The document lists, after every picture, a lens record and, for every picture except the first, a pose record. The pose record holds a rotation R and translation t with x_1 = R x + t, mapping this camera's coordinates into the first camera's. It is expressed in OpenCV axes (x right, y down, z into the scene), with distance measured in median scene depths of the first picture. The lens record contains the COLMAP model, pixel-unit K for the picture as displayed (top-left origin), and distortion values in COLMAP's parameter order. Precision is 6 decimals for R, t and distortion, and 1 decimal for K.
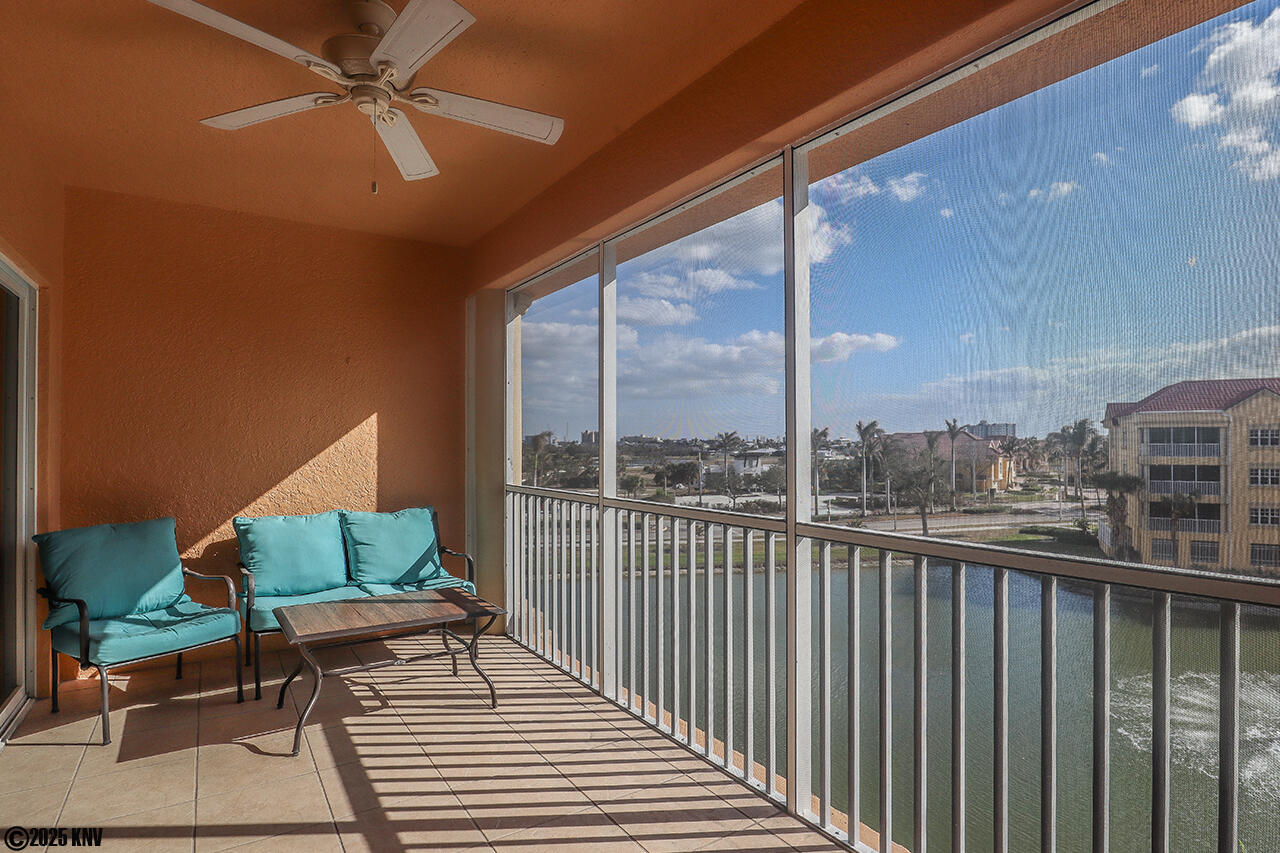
lens RADIAL K [[652.8, 0, 640.0], [0, 652.8, 426.5], [0, 0, 1]] dist [-0.025470, 0.000080]
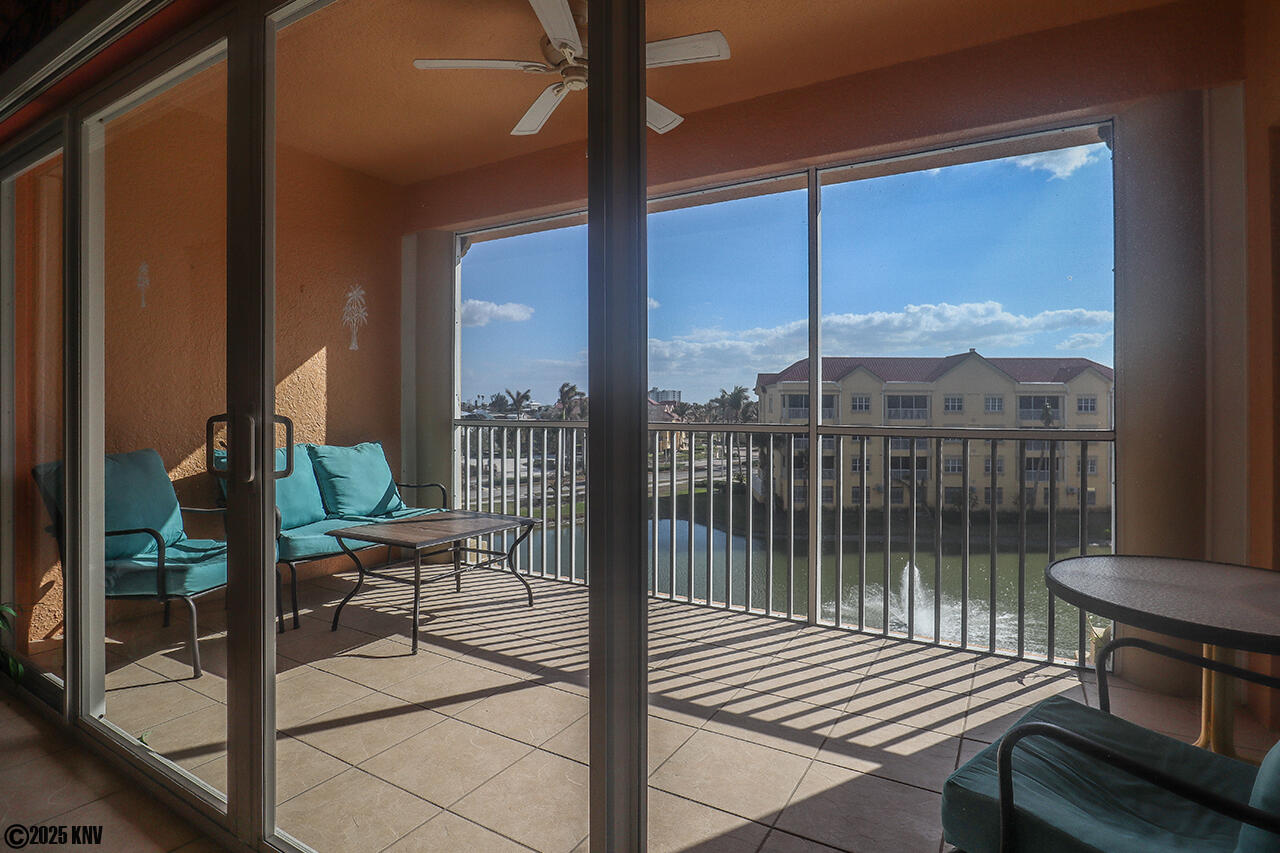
lens RADIAL K [[664.7, 0, 641.6], [0, 664.7, 401.1], [0, 0, 1]] dist [-0.048276, 0.000447]
pose [[0.897362, 0.008022, 0.441222, -0.518694], [-0.015750, 0.999780, 0.013855, 0.050876], [-0.441014, -0.019382, 0.897291, -0.107350]]
